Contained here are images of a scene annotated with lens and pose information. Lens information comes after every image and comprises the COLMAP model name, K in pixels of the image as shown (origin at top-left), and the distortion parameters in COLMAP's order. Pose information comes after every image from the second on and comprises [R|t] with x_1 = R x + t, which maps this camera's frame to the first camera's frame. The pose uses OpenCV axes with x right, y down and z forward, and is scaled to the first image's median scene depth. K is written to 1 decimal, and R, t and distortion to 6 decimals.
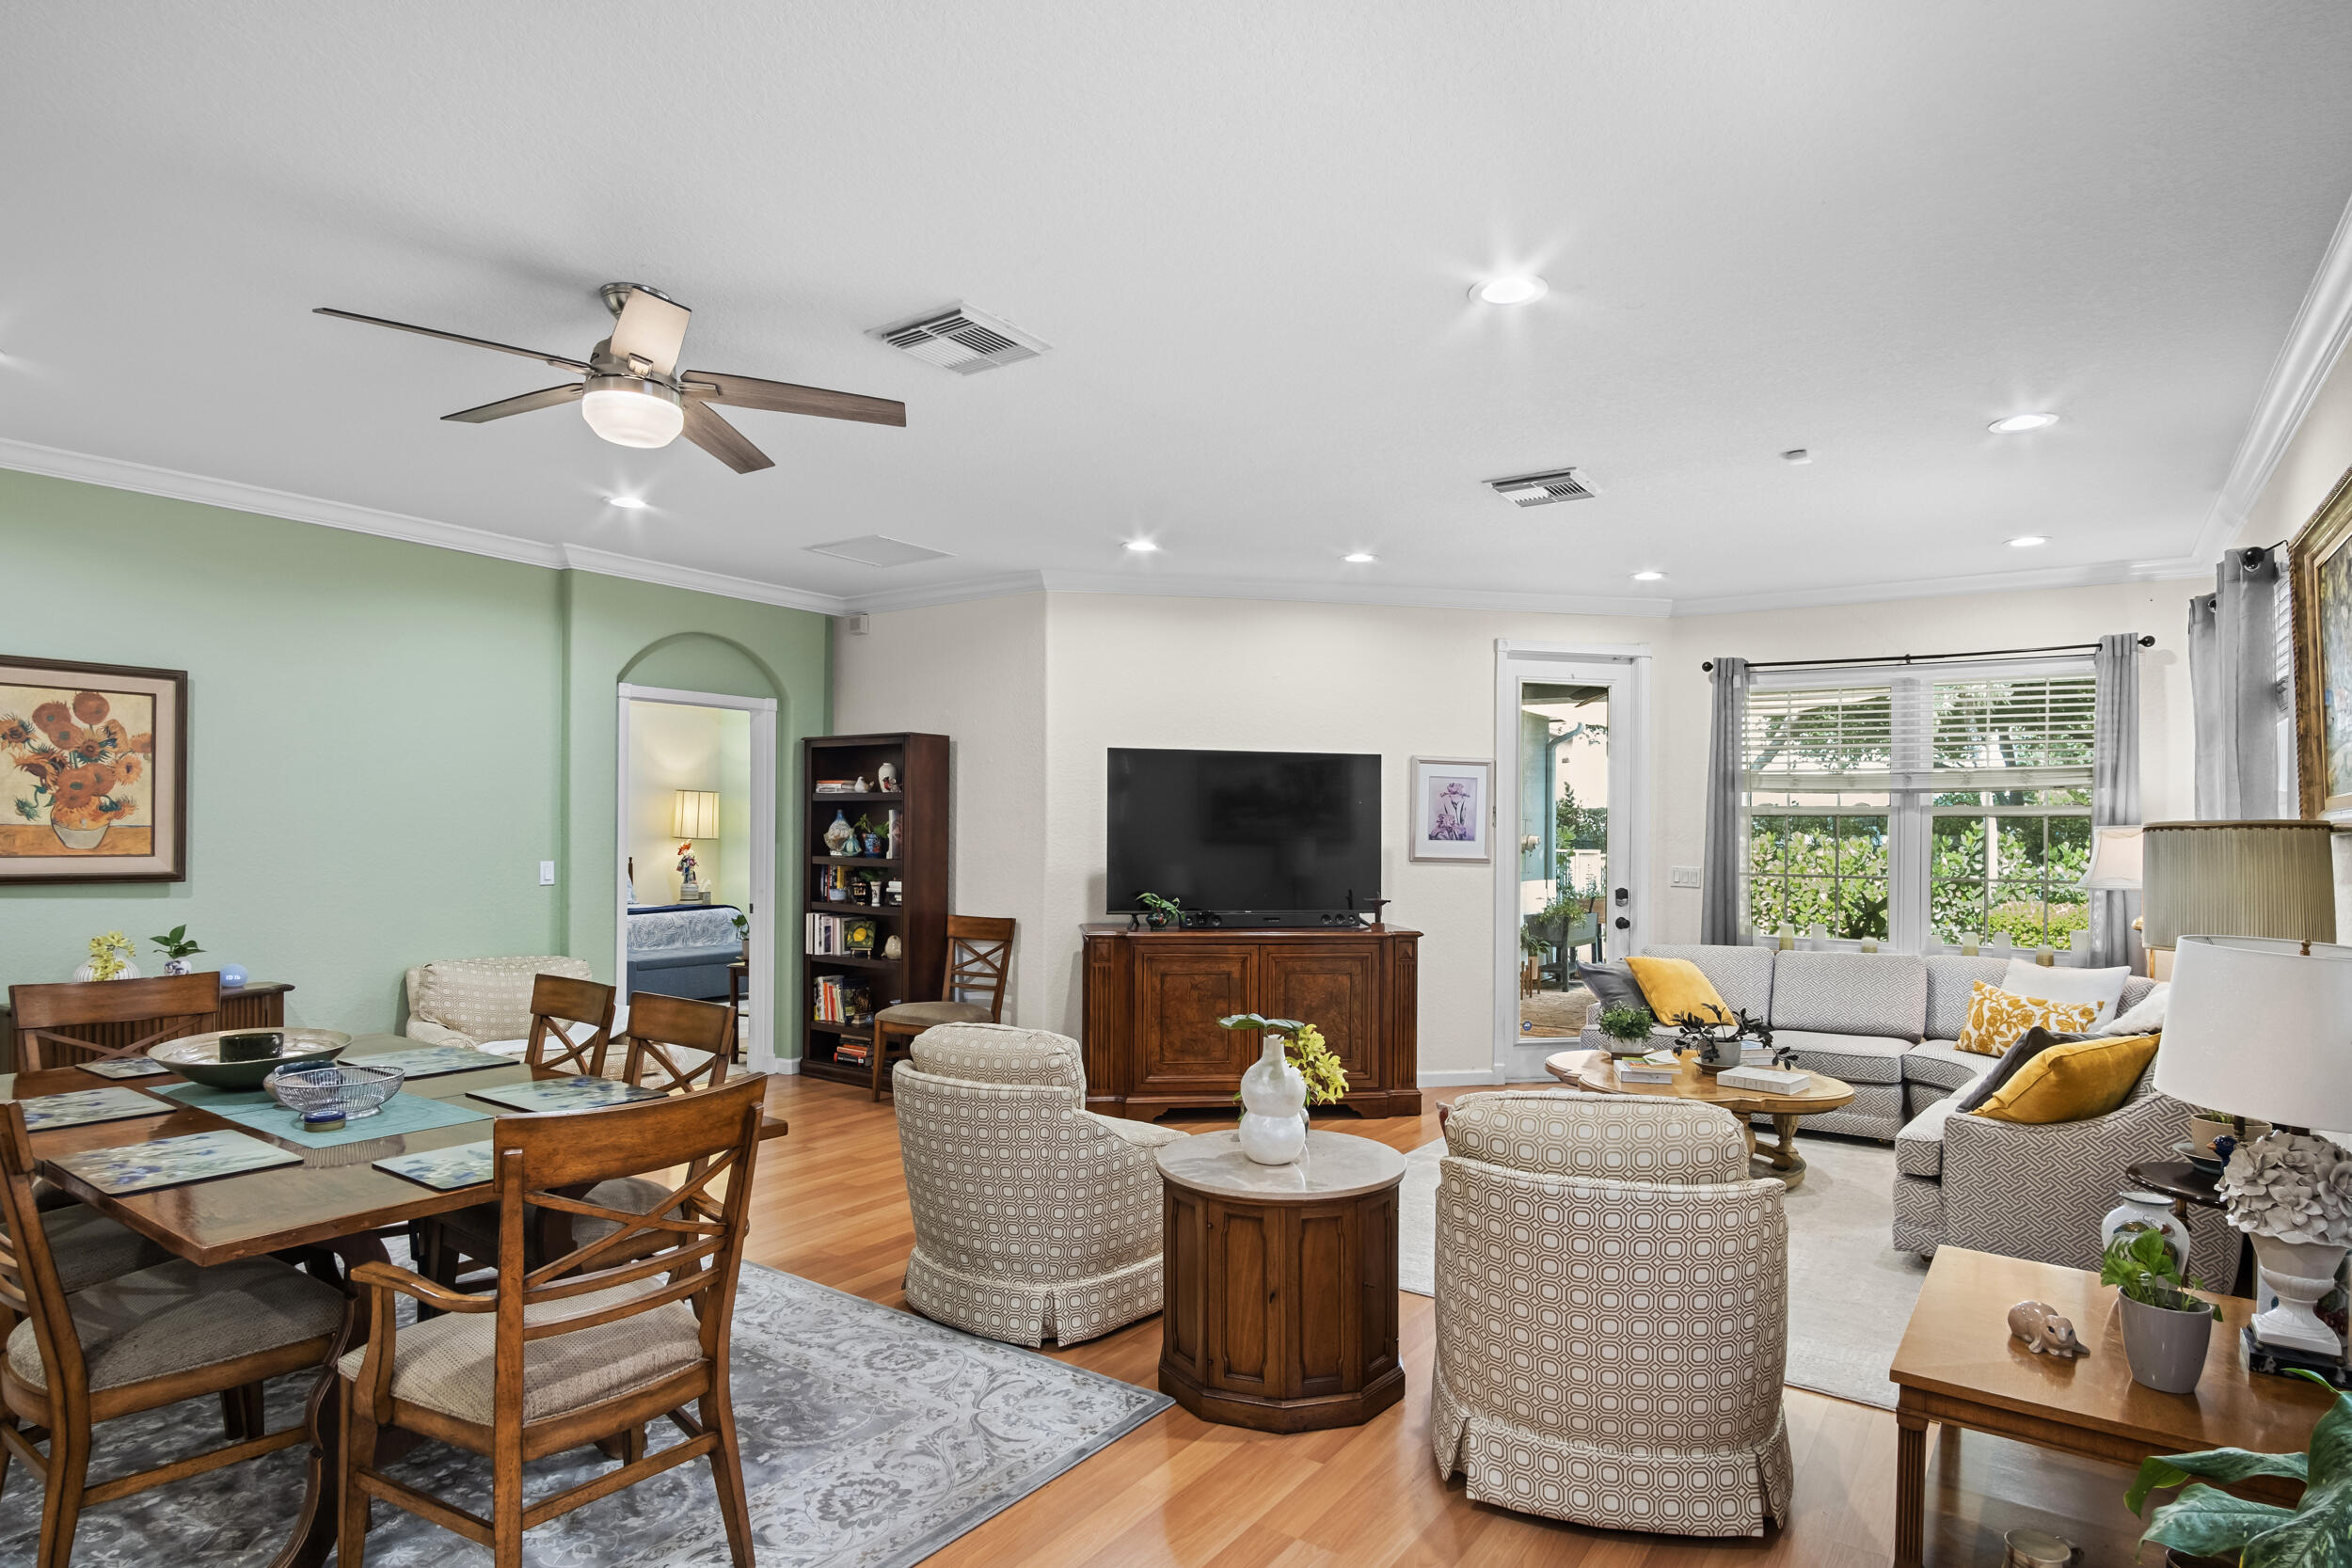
lens RADIAL K [[1302.2, 0, 1163.3], [0, 1302.2, 819.6], [0, 0, 1]] dist [0.032093, -0.000193]
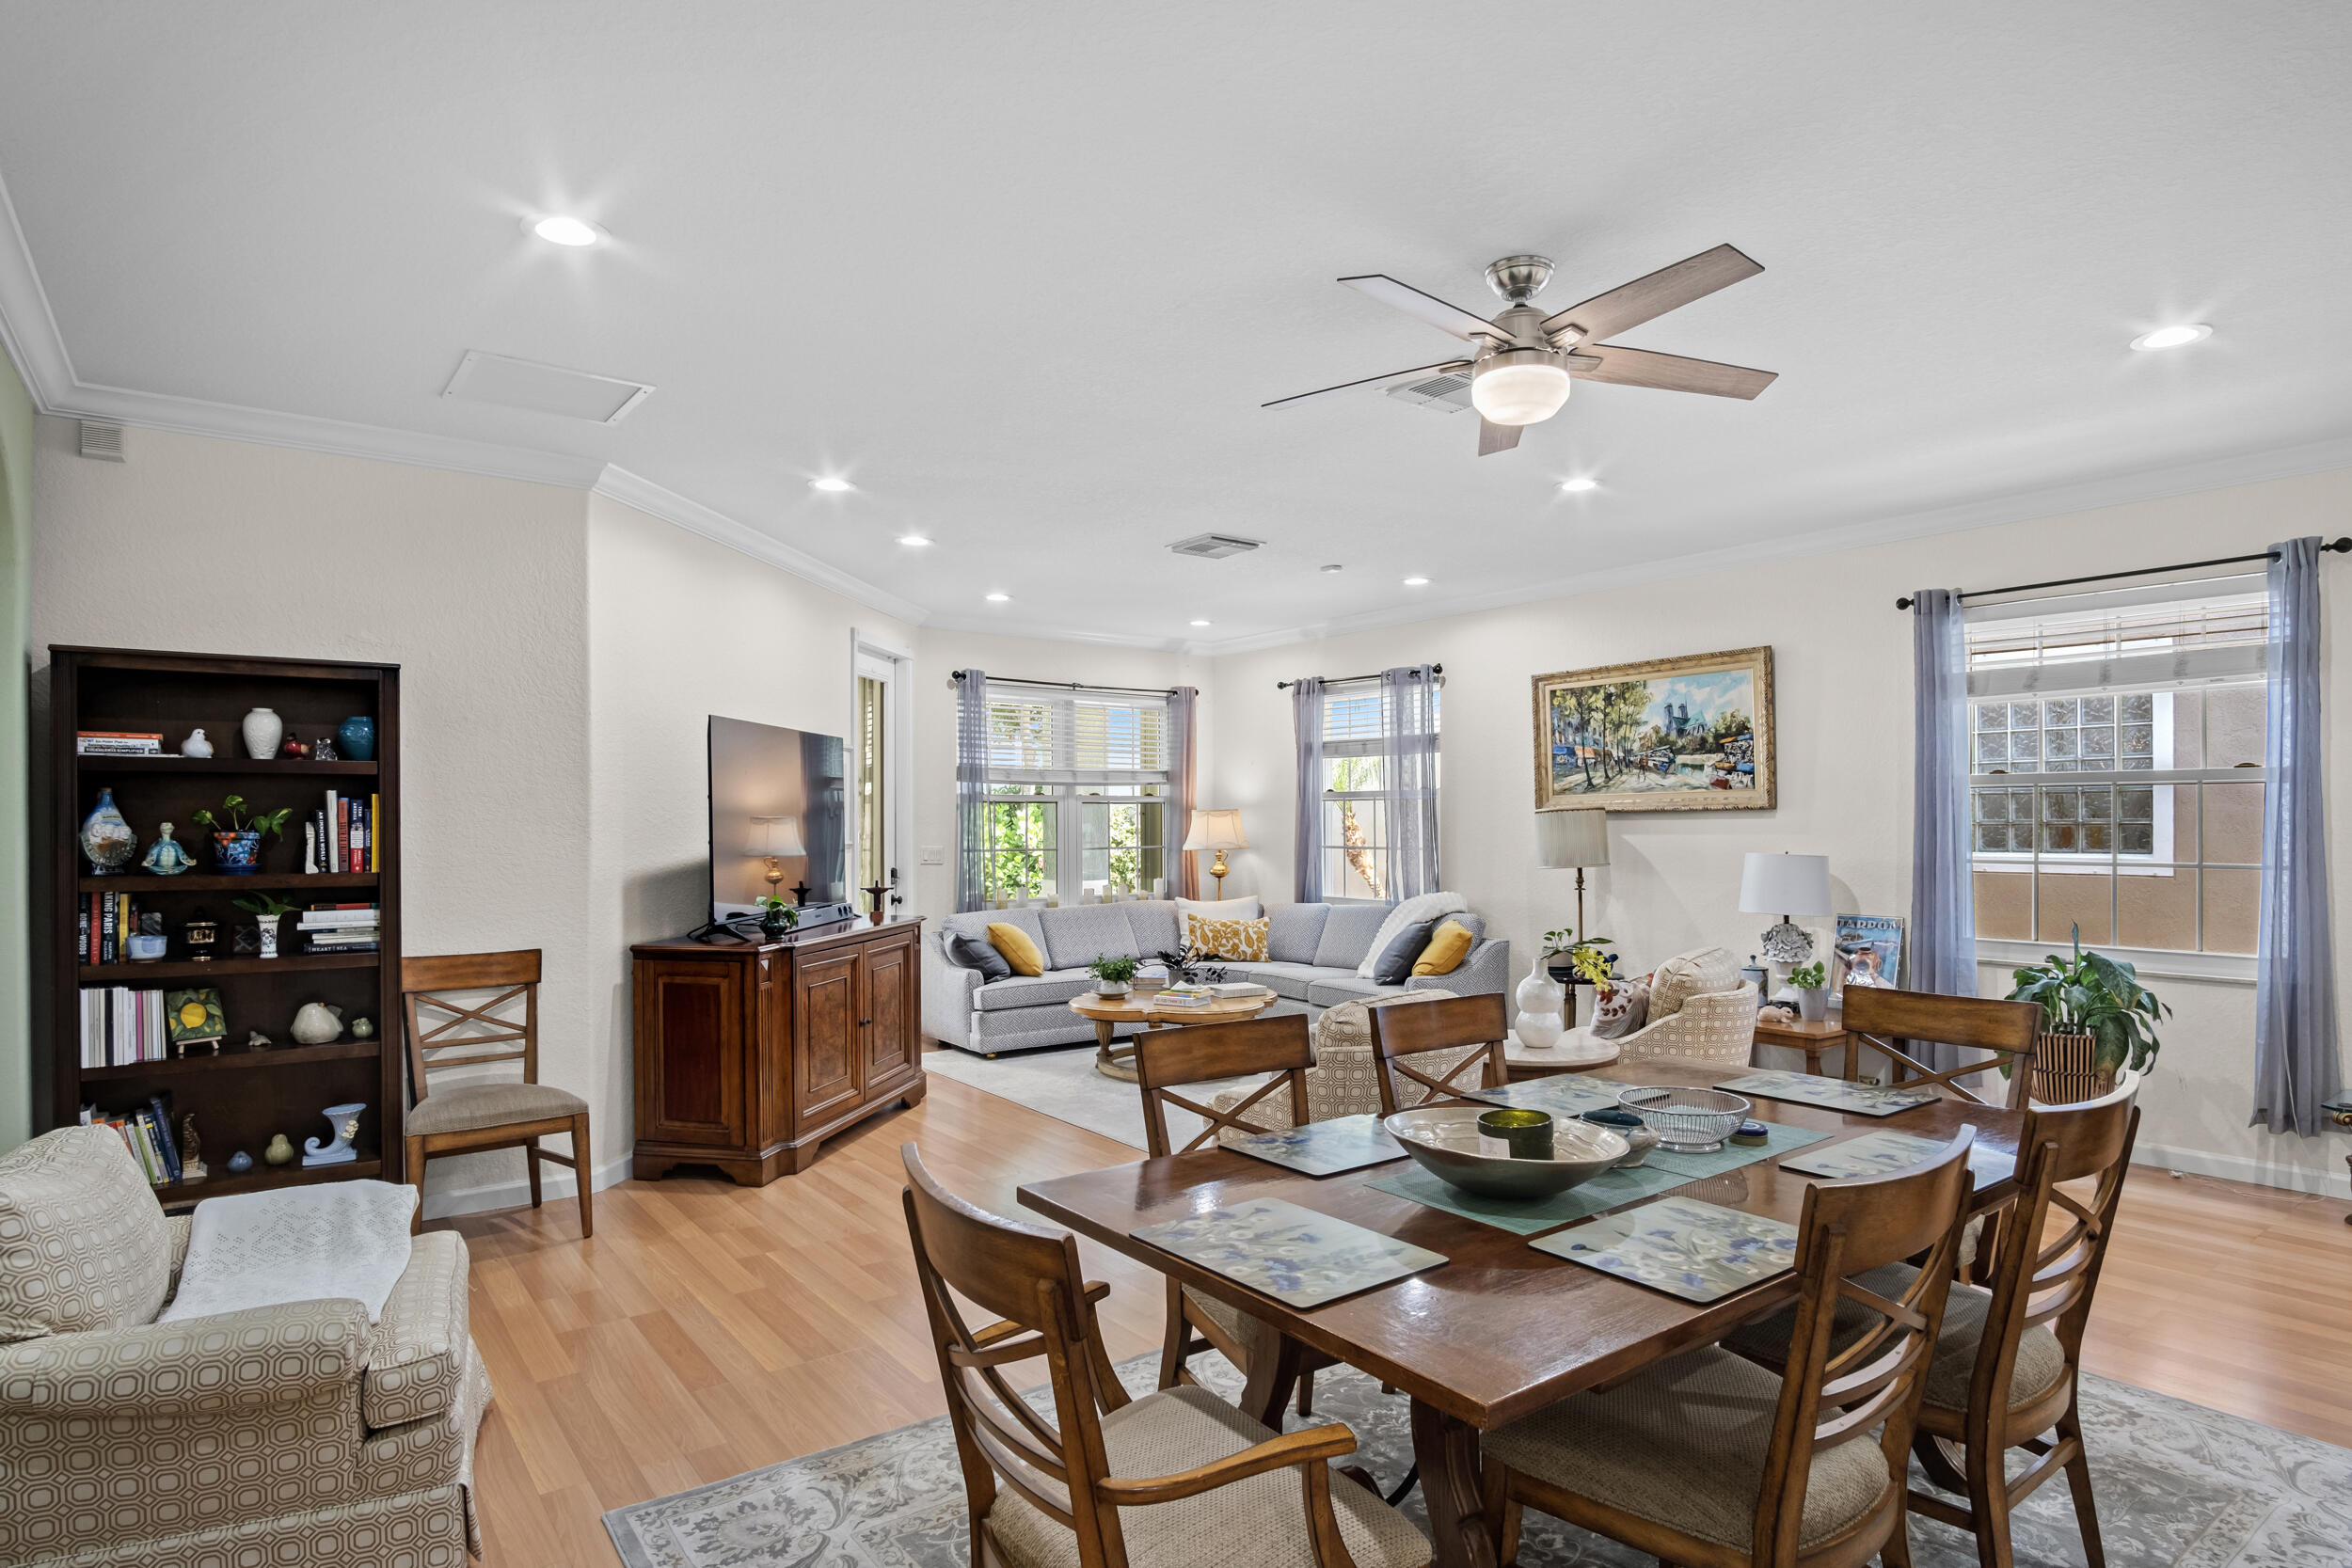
lens RADIAL K [[1302.2, 0, 1163.3], [0, 1302.2, 819.6], [0, 0, 1]] dist [0.032093, -0.000193]
pose [[0.345491, -0.011726, 0.938349, -0.633946], [0.001366, 0.999927, 0.011992, -0.001080], [-0.938421, -0.002861, 0.345482, 0.431206]]
